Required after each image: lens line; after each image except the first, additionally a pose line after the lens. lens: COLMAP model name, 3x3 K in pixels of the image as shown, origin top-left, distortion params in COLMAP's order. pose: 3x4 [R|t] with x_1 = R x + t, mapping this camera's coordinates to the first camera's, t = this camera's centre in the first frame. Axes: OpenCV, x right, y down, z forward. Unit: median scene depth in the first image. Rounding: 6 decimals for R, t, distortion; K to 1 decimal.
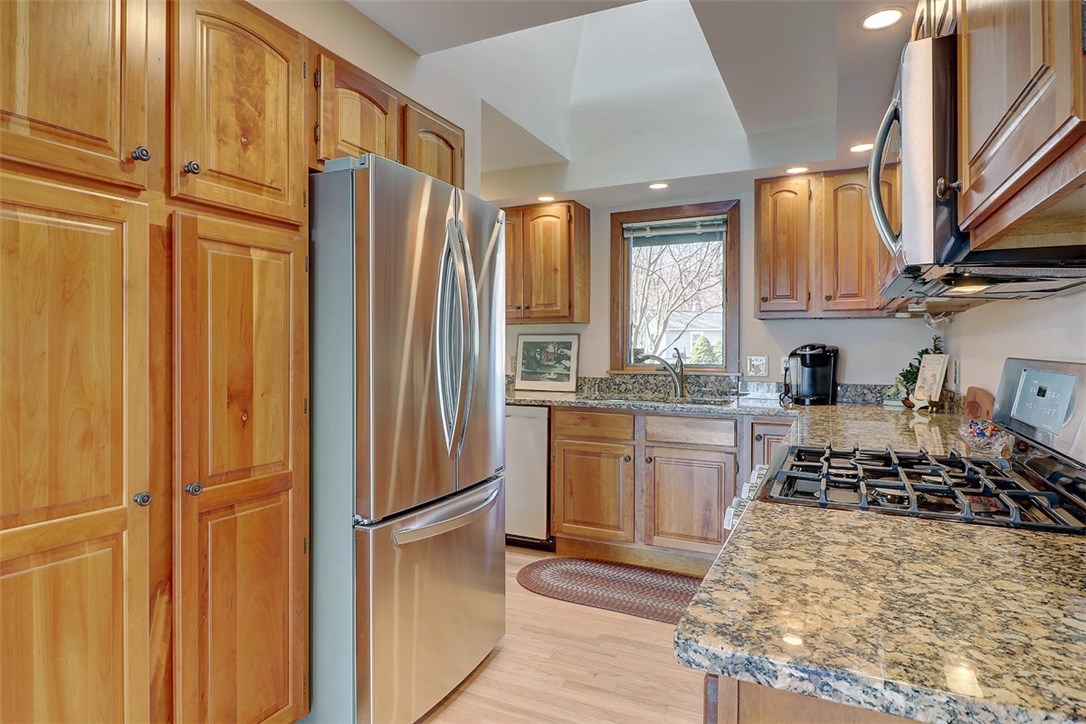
lens RADIAL K [[658.1, 0, 558.8], [0, 658.1, 352.6], [0, 0, 1]] dist [0.009229, -0.005190]
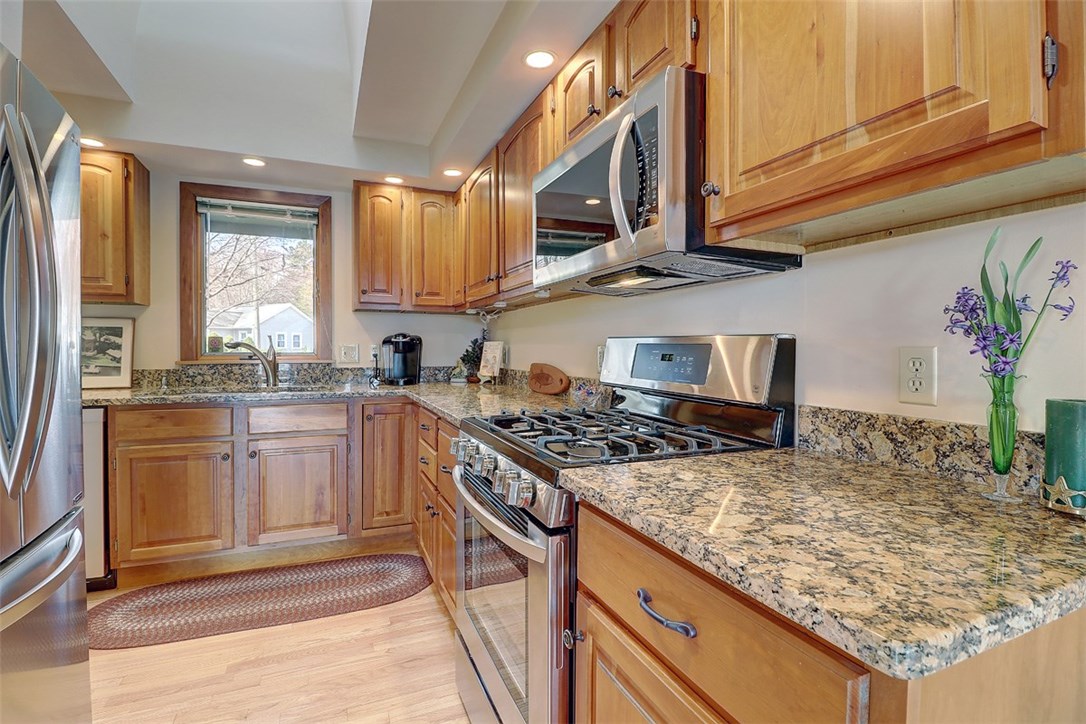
lens RADIAL K [[506.0, 0, 534.5], [0, 506.0, 355.7], [0, 0, 1]] dist [-0.003080, -0.007485]
pose [[0.657861, -0.011777, 0.753048, -0.138146], [0.006832, 0.999930, 0.009671, 0.019848], [-0.753109, -0.001217, 0.657895, 0.236245]]
